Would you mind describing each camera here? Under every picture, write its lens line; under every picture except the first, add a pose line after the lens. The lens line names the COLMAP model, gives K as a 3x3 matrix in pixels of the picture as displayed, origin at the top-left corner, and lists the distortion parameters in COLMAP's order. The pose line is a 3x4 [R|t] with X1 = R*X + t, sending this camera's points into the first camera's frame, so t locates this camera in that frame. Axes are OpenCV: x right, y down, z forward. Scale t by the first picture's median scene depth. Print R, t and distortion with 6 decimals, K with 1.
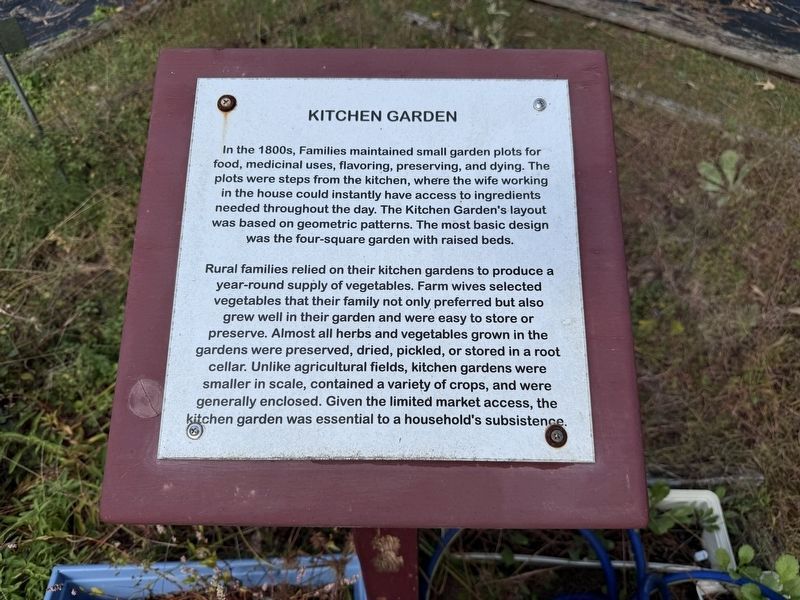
lens RADIAL K [[547.5, 0, 400.0], [0, 547.5, 300.0], [0, 0, 1]] dist [-0.009363, -0.005809]
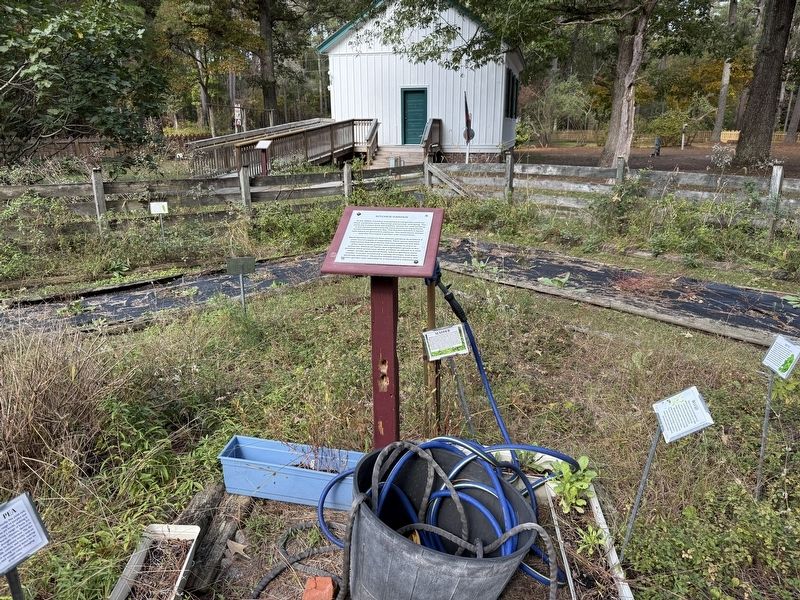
lens RADIAL K [[547.5, 0, 400.0], [0, 547.5, 300.0], [0, 0, 1]] dist [-0.009363, -0.005809]
pose [[0.986807, 0.048907, -0.154339, 0.120538], [-0.124663, 0.837776, -0.531592, 0.412399], [0.103303, 0.543819, 0.832820, -0.376168]]
